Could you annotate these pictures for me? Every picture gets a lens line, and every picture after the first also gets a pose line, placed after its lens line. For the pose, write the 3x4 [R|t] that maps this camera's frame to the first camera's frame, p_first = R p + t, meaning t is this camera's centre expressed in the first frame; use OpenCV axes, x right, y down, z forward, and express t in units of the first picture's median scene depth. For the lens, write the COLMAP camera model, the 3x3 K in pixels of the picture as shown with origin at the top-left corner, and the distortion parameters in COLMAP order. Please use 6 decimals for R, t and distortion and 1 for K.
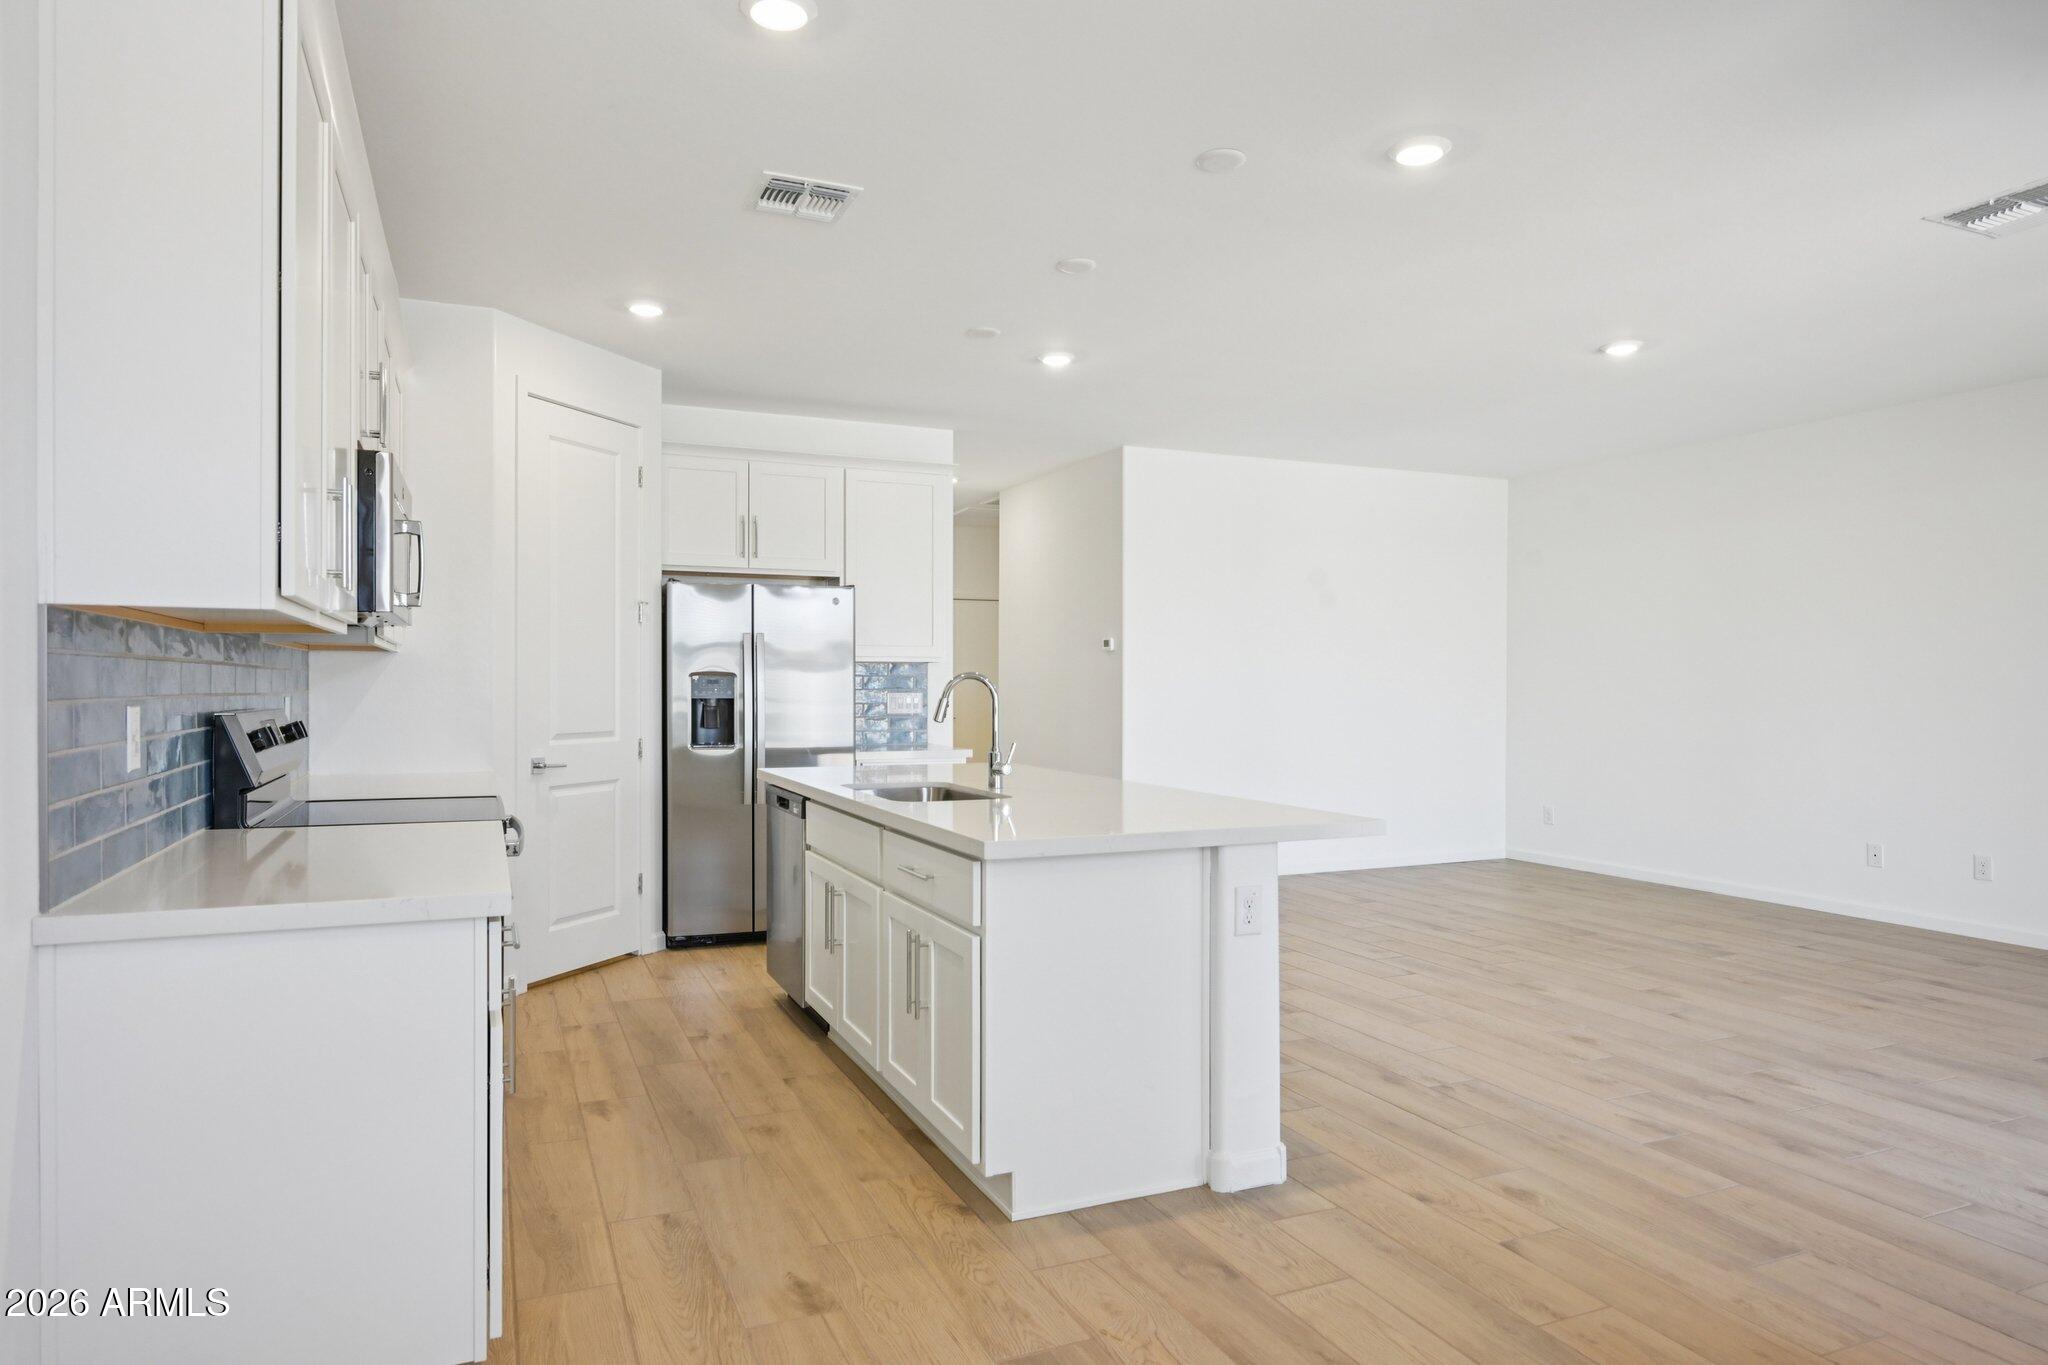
lens RADIAL K [[1227.7, 0, 1021.0], [0, 1227.7, 690.6], [0, 0, 1]] dist [-0.002559, 0.001136]
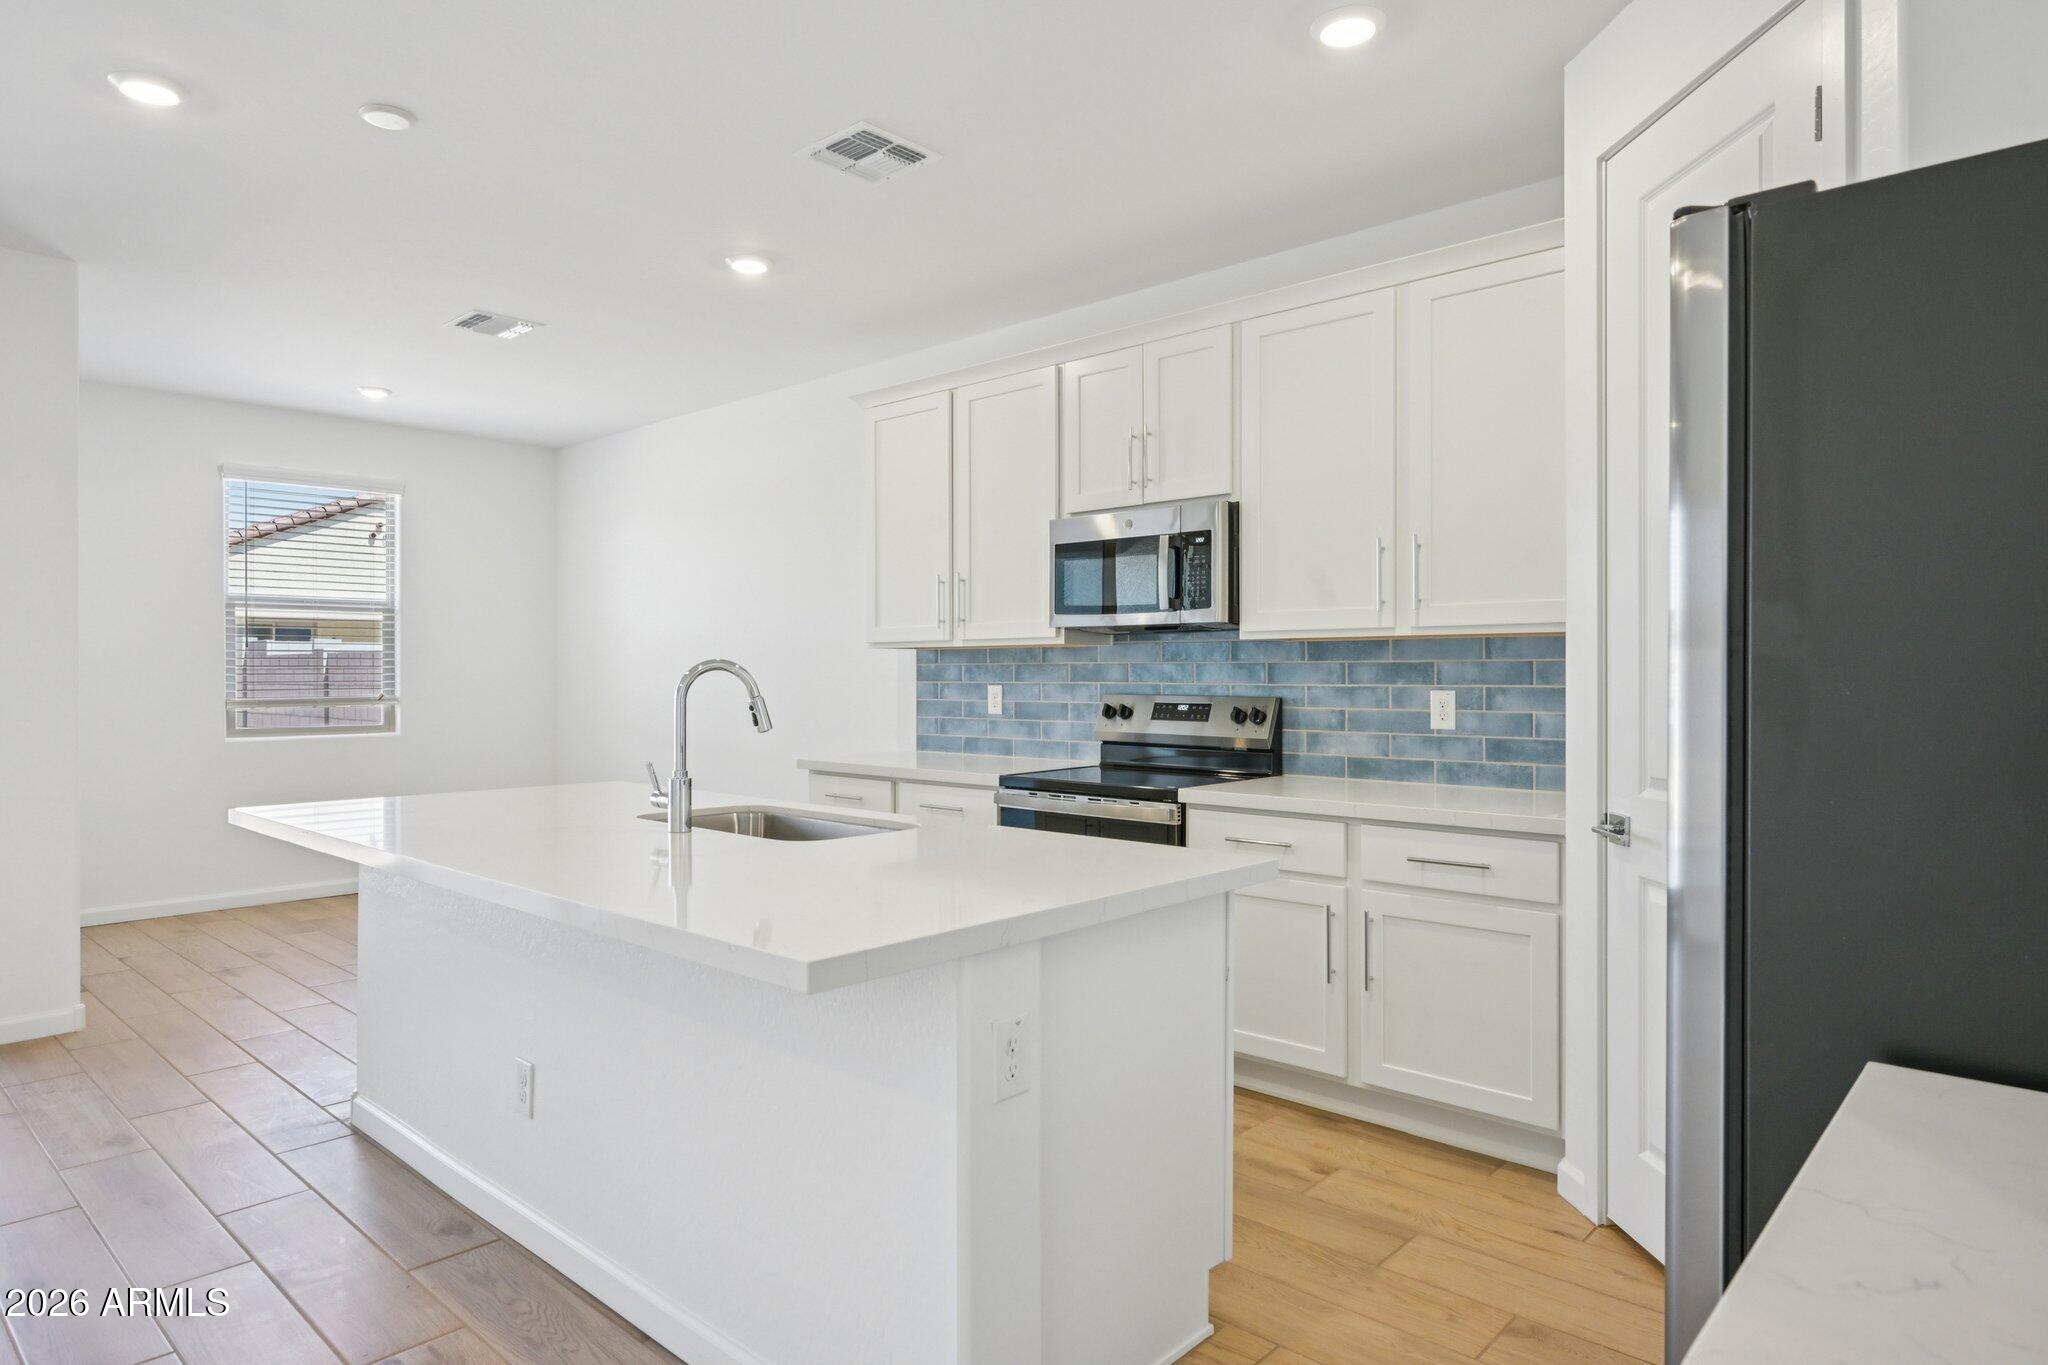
lens RADIAL K [[1196.2, 0, 1024.0], [0, 1196.2, 682.5], [0, 0, 1]] dist [-0.001885, 0.000485]
pose [[-0.915233, 0.001452, -0.402923, 0.063570], [-0.003532, 0.999926, 0.011627, -0.009592], [0.402910, 0.012065, -0.915160, 1.514795]]
